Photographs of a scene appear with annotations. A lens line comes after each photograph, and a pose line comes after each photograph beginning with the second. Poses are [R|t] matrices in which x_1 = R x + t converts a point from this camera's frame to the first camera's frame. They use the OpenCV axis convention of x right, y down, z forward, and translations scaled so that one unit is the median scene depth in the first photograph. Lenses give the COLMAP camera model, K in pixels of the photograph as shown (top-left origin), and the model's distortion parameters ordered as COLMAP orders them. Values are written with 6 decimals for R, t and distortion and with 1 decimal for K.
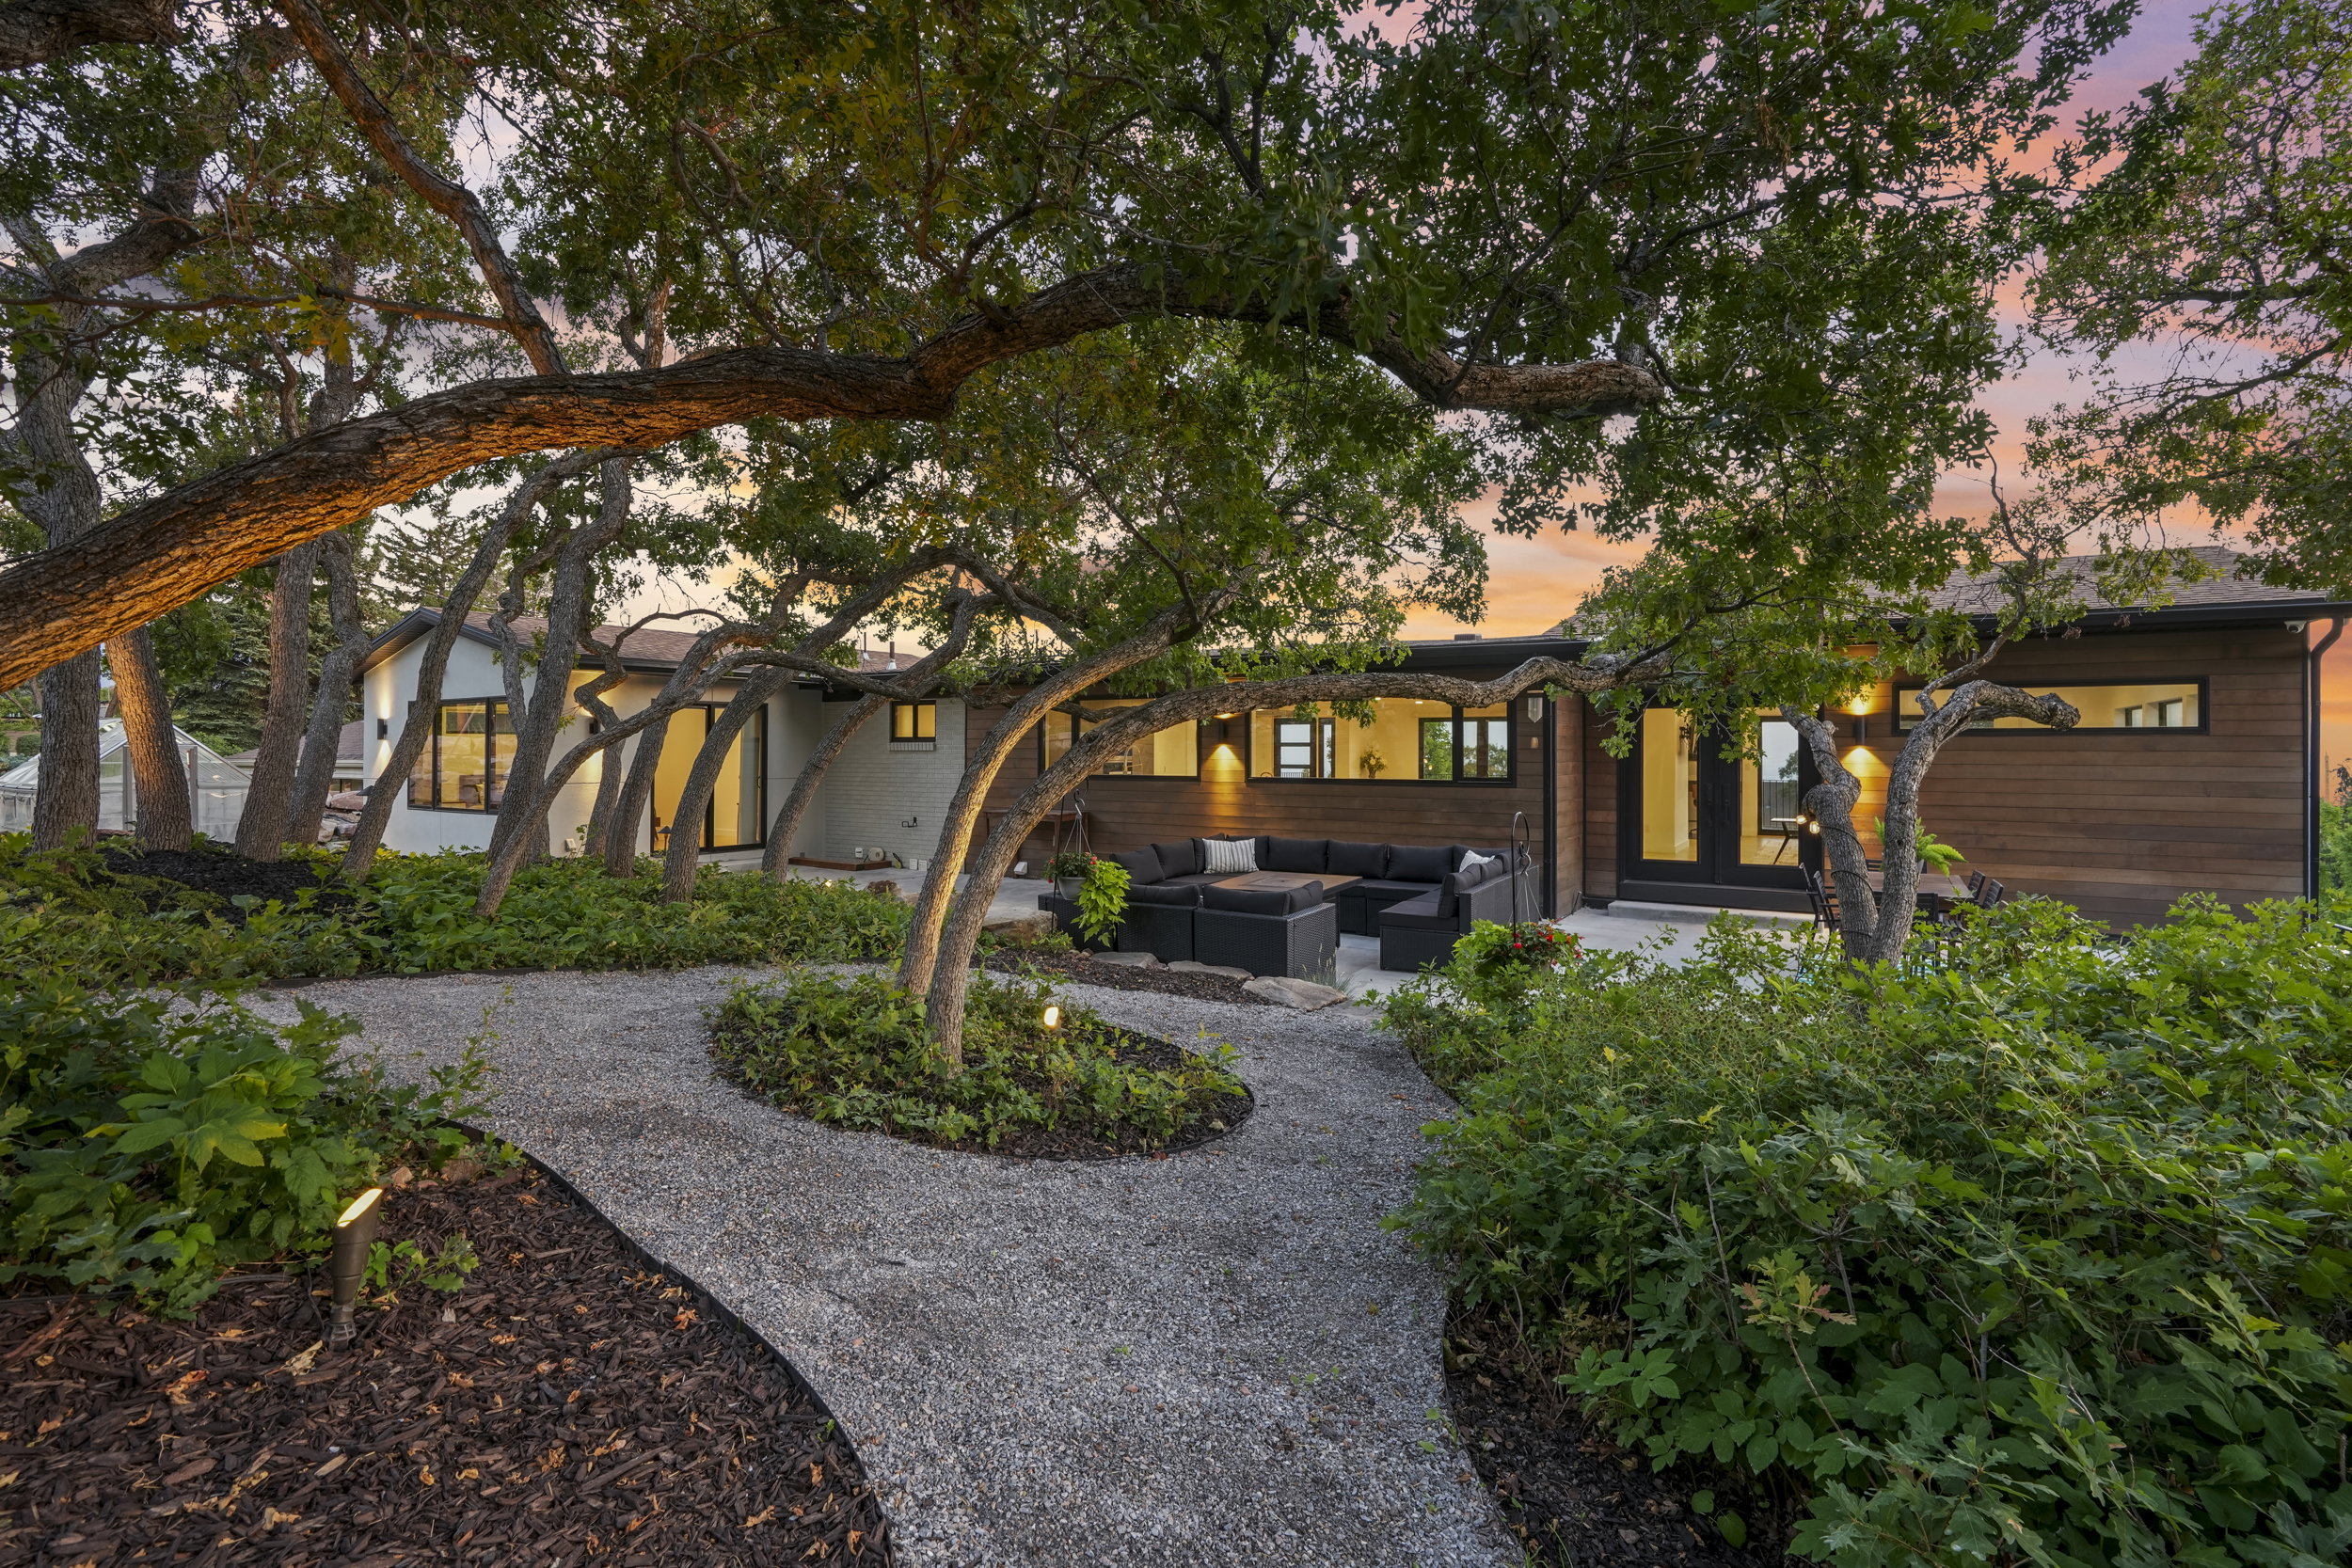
lens RADIAL K [[1063.4, 0, 1176.0], [0, 1063.4, 784.0], [0, 0, 1]] dist [-0.073046, 0.037779]
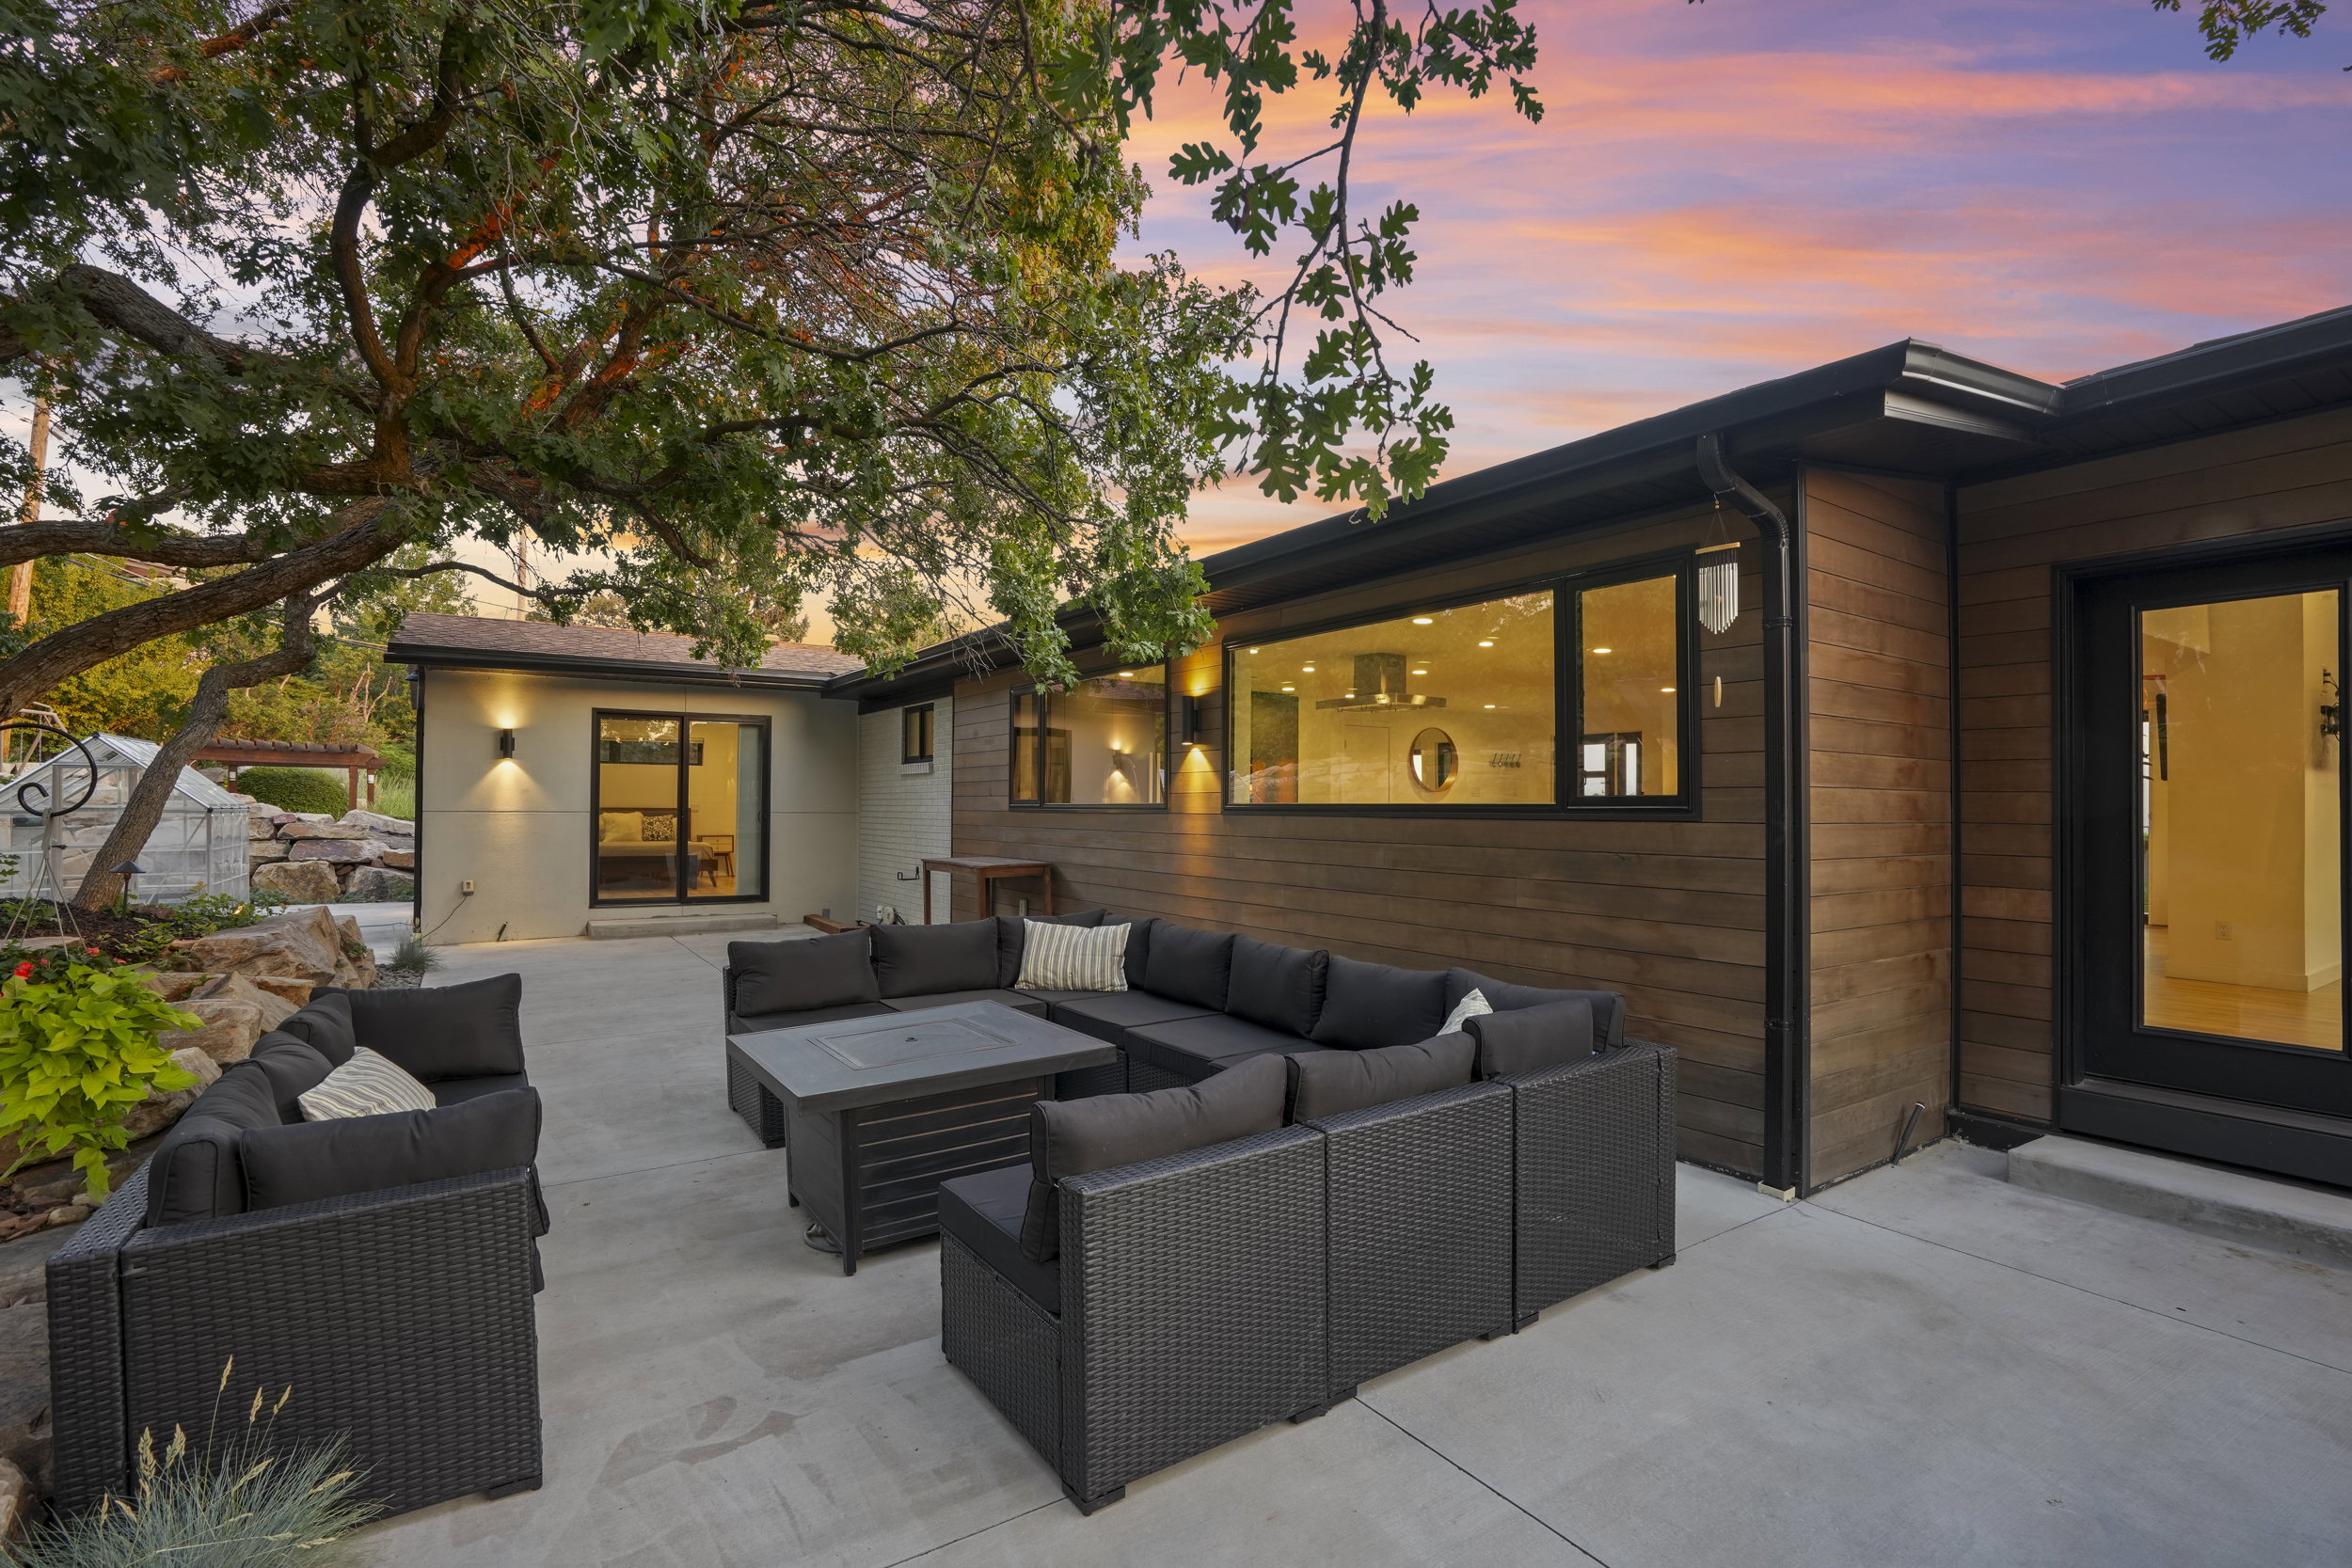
lens RADIAL K [[1114.7, 0, 1170.1], [0, 1114.7, 794.7], [0, 0, 1]] dist [-0.063914, 0.024600]
pose [[0.917509, 0.000438, -0.397715, 0.300887], [-0.016922, 0.999137, -0.037938, 0.011918], [0.397355, 0.041538, 0.916724, 0.552729]]
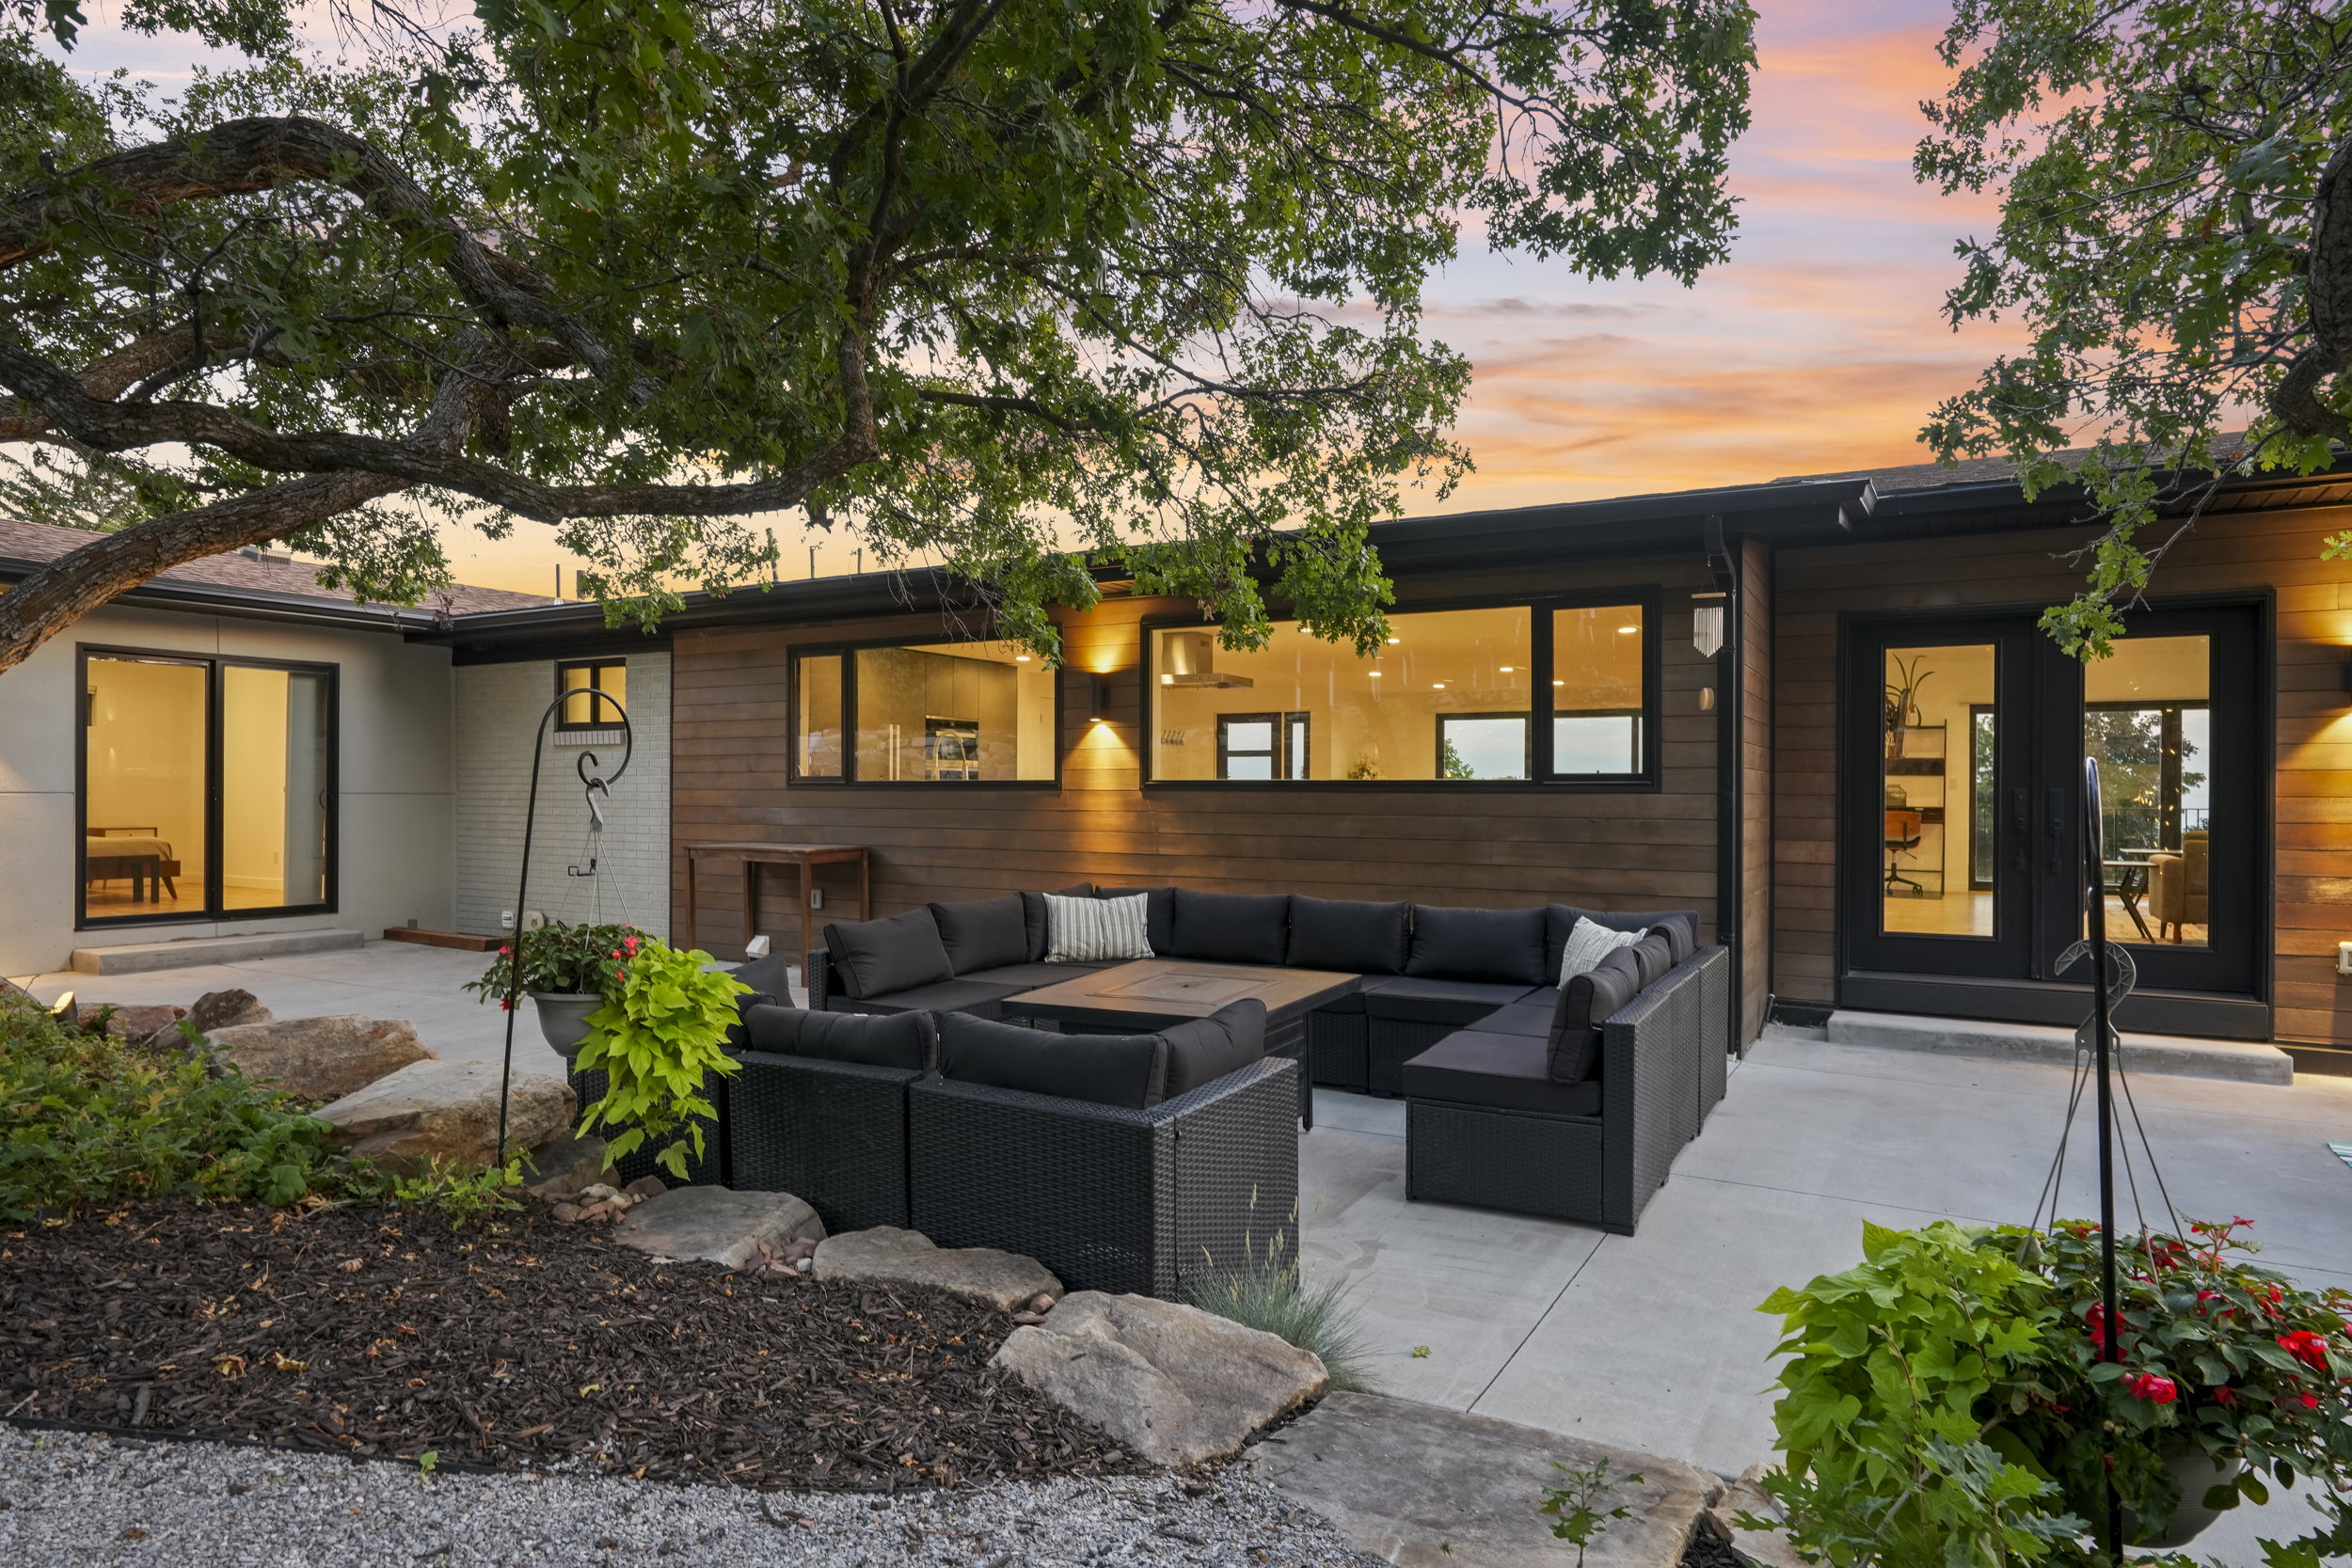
lens RADIAL K [[1362.0, 0, 1188.9], [0, 1362.0, 795.4], [0, 0, 1]] dist [-0.040558, 0.000757]
pose [[0.998314, 0.003561, 0.057942, 0.056637], [-0.002038, 0.999651, -0.026326, 0.022072], [-0.058016, 0.026163, 0.997973, 0.354703]]
